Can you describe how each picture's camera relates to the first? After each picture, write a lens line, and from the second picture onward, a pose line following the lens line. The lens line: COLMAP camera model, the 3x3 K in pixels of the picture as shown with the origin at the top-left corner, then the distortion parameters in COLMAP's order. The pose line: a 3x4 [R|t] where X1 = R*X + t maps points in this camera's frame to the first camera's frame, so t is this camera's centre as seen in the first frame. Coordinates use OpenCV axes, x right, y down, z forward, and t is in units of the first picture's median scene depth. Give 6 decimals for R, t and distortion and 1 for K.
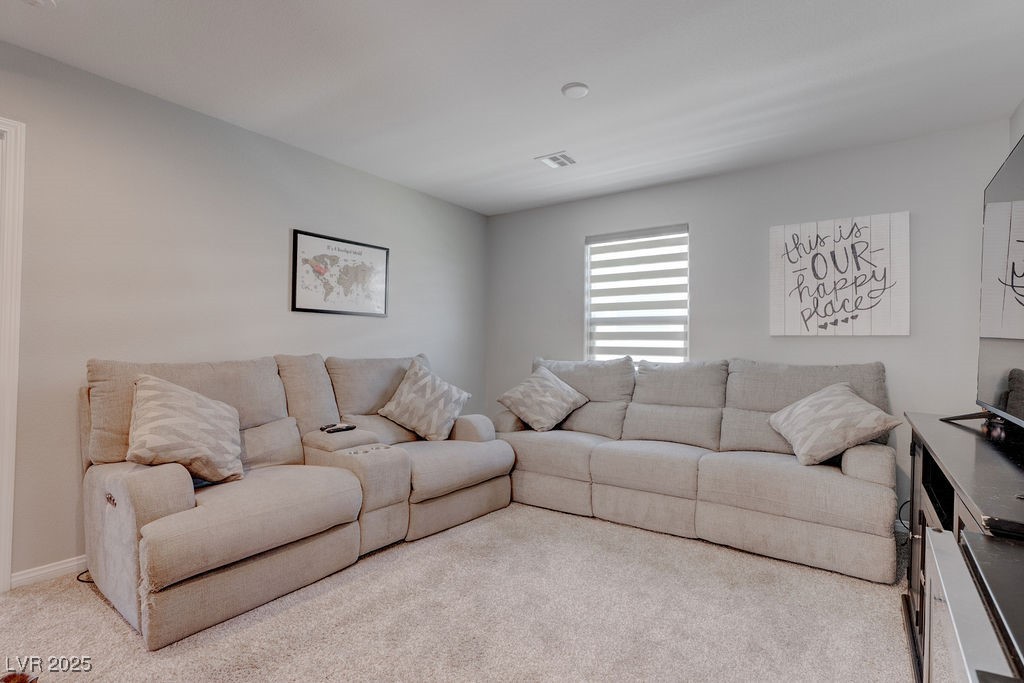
lens RADIAL K [[491.3, 0, 512.0], [0, 491.3, 341.5], [0, 0, 1]] dist [-0.000832, 0.000326]
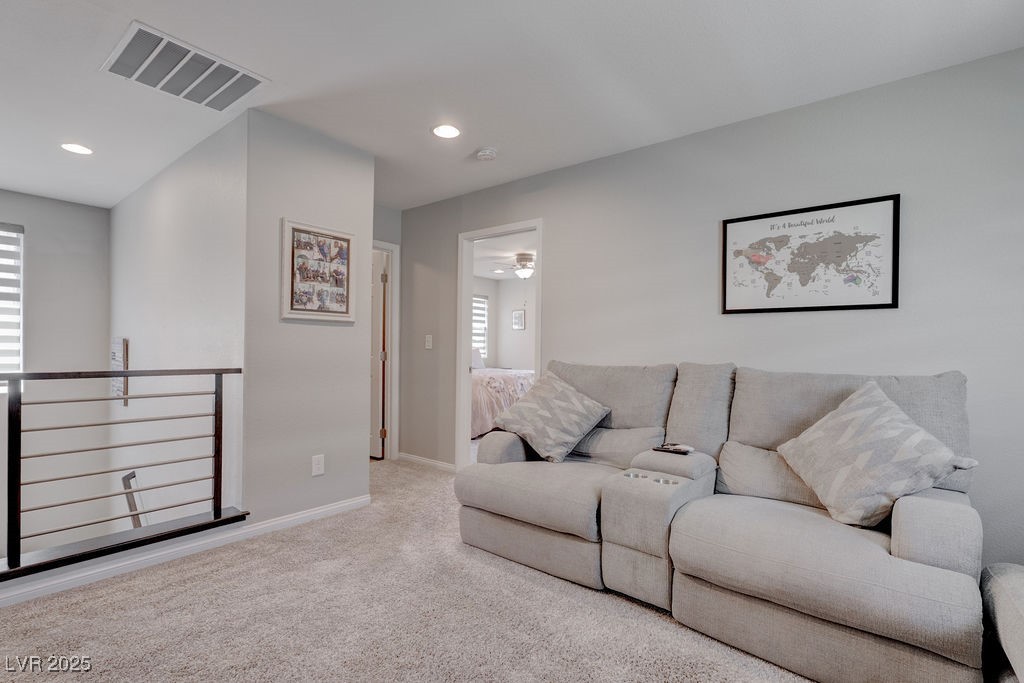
lens RADIAL K [[491.3, 0, 512.0], [0, 491.3, 341.5], [0, 0, 1]] dist [-0.000832, 0.000326]
pose [[-0.058148, -0.016619, -0.998170, 0.437998], [-0.001124, 0.999862, -0.016582, 0.003486], [0.998307, 0.000157, -0.058158, 0.644832]]
